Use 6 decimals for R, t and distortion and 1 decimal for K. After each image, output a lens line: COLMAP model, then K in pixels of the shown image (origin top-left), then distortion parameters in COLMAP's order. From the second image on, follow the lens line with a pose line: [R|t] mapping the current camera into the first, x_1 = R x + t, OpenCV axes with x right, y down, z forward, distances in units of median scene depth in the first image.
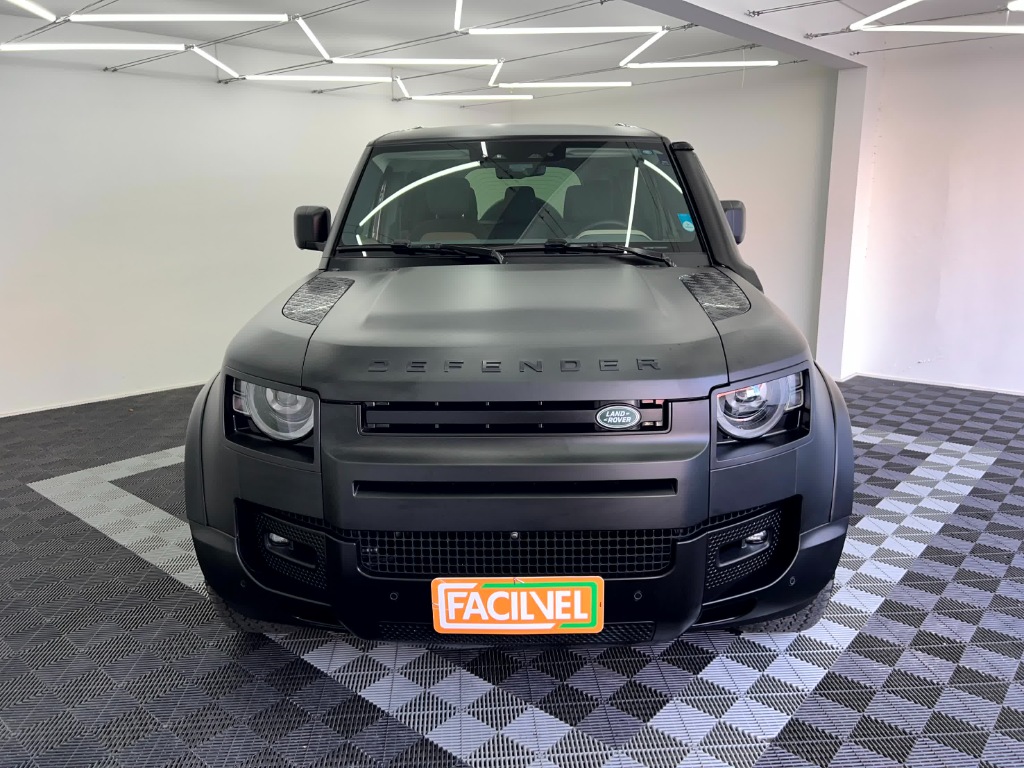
lens RADIAL K [[769.3, 0, 516.1], [0, 769.3, 386.0], [0, 0, 1]] dist [0.073107, -0.074205]
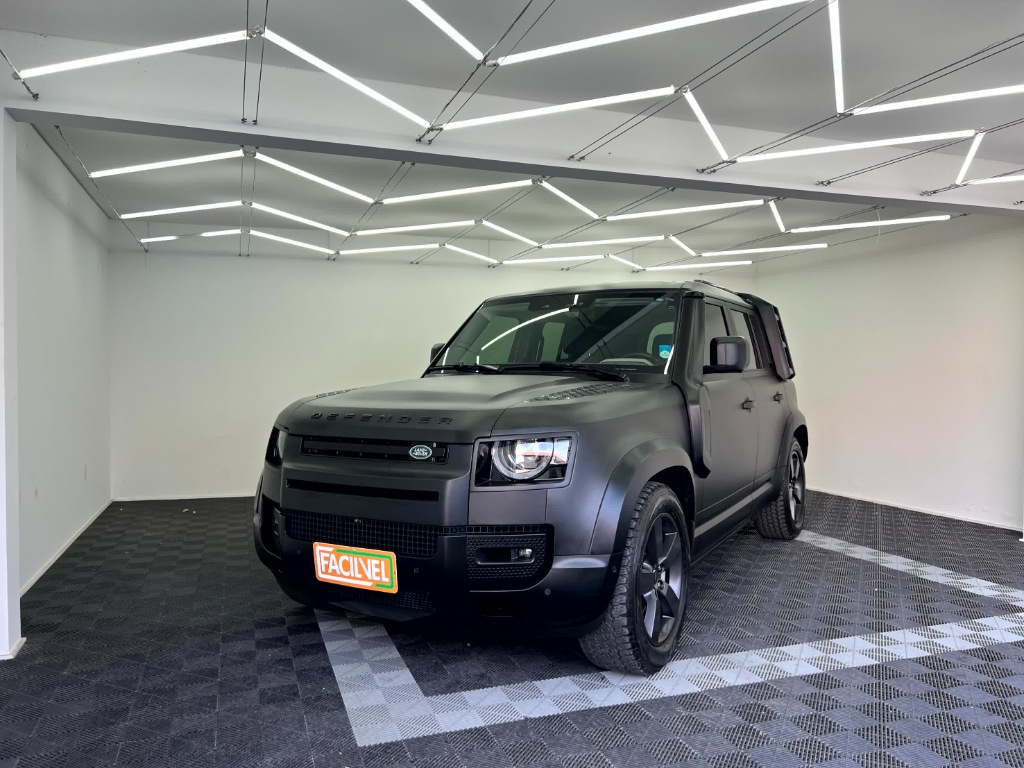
lens RADIAL K [[769.3, 0, 516.1], [0, 769.3, 386.0], [0, 0, 1]] dist [0.073107, -0.074205]
pose [[0.872079, 0.020991, -0.488914, 0.511809], [-0.123677, 0.976100, -0.178696, 0.079273], [0.473478, 0.216305, 0.853833, -0.134203]]
